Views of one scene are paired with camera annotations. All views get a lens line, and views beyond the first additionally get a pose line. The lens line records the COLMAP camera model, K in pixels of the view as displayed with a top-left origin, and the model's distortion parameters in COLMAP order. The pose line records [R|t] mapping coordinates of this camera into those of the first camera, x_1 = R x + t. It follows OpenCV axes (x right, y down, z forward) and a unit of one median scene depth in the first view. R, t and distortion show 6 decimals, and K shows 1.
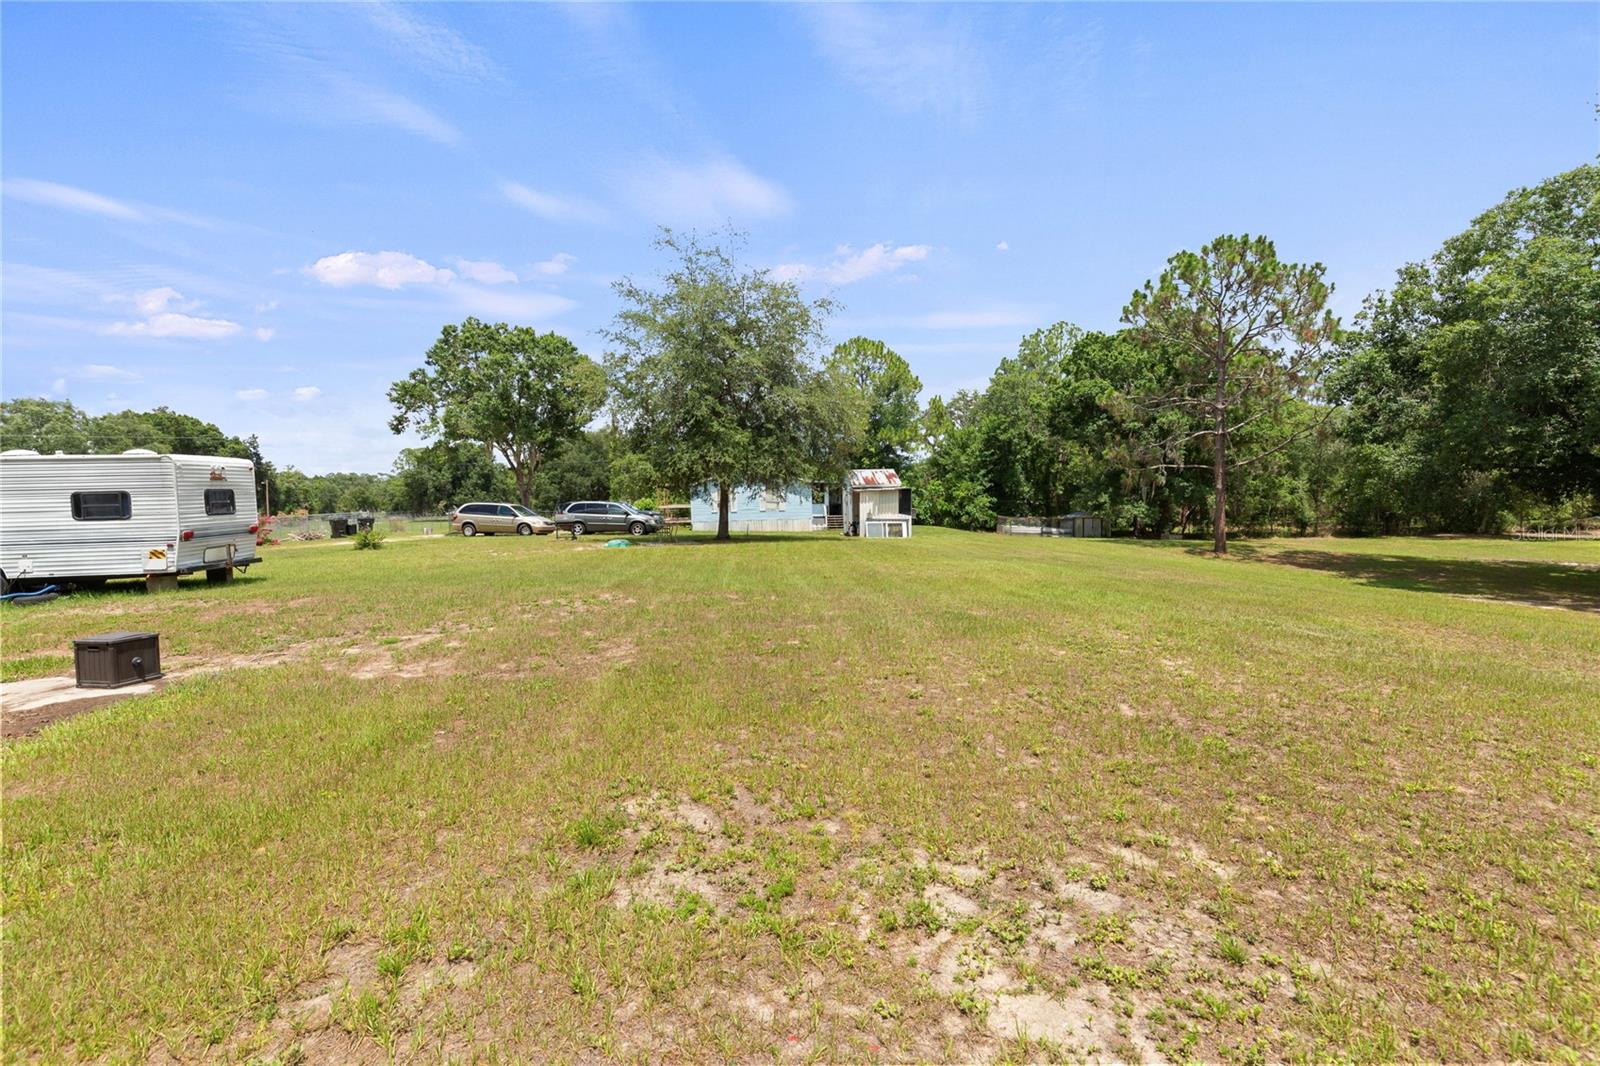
lens RADIAL K [[725.3, 0, 800.0], [0, 725.3, 533.0], [0, 0, 1]] dist [0.001298, 0.000203]
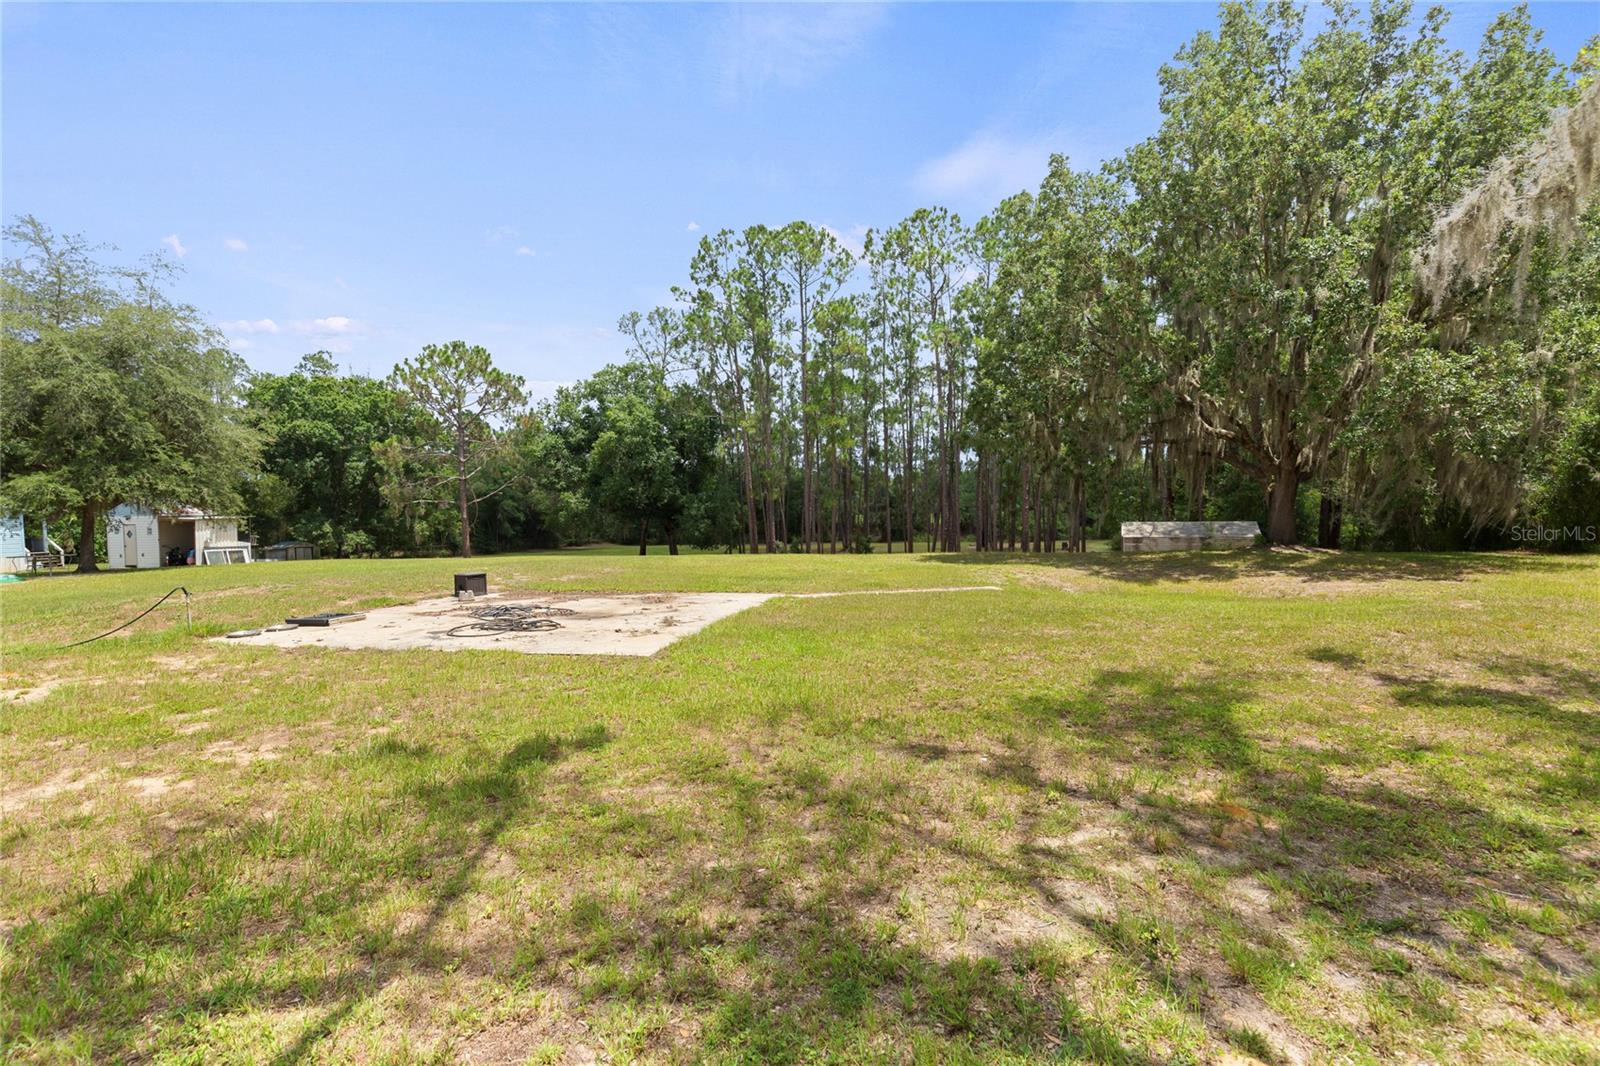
lens RADIAL K [[725.3, 0, 800.0], [0, 725.3, 533.0], [0, 0, 1]] dist [0.001298, 0.000203]
pose [[0.381664, -0.015490, 0.924171, -0.521863], [0.061249, 0.998086, -0.008566, 0.020426], [-0.922269, 0.059874, 0.381882, -0.145358]]
